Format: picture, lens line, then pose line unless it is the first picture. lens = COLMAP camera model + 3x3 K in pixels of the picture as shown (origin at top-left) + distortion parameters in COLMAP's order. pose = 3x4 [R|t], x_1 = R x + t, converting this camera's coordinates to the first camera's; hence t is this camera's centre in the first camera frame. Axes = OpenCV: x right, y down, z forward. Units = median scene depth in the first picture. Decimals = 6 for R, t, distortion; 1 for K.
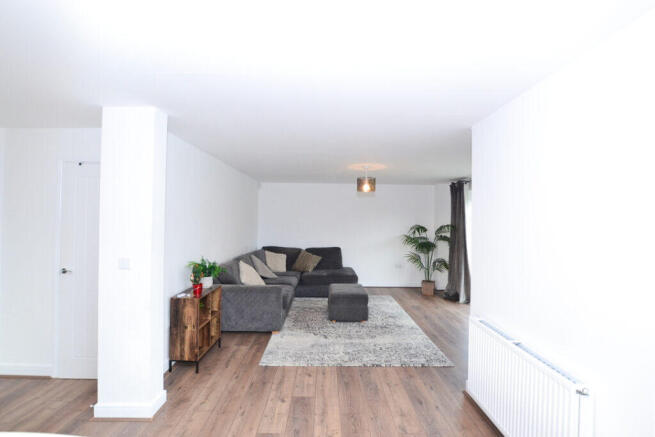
lens RADIAL K [[293.8, 0, 329.1], [0, 293.8, 220.5], [0, 0, 1]] dist [-0.026346, 0.001390]
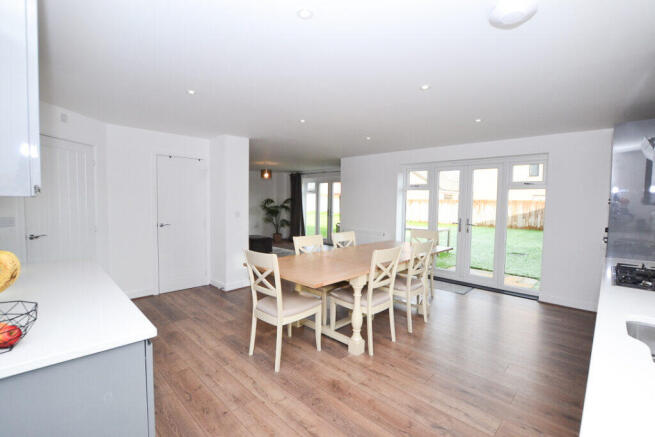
lens RADIAL K [[293.8, 0, 325.0], [0, 293.8, 216.5], [0, 0, 1]] dist [-0.026346, 0.001390]
pose [[0.710206, -0.039516, 0.702884, -0.612535], [-0.007257, 0.997959, 0.063438, 0.009665], [-0.703956, -0.050155, 0.708470, -0.322893]]
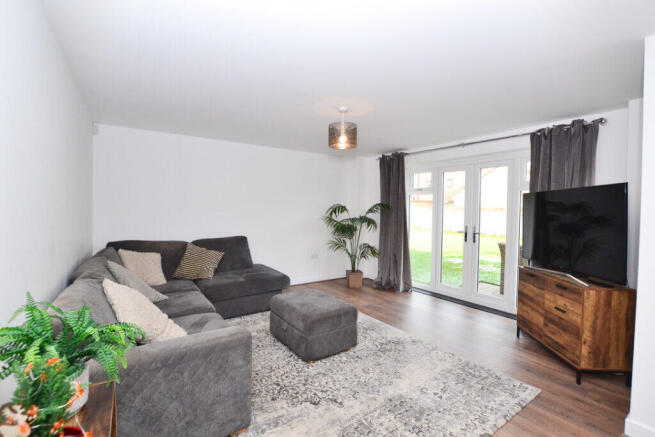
lens RADIAL K [[293.8, 0, 325.3], [0, 293.8, 216.0], [0, 0, 1]] dist [-0.026346, 0.001390]
pose [[0.832107, -0.012577, 0.554472, -0.199727], [-0.005696, 0.999496, 0.031219, 0.023573], [-0.554586, -0.029136, 0.831616, 0.355522]]
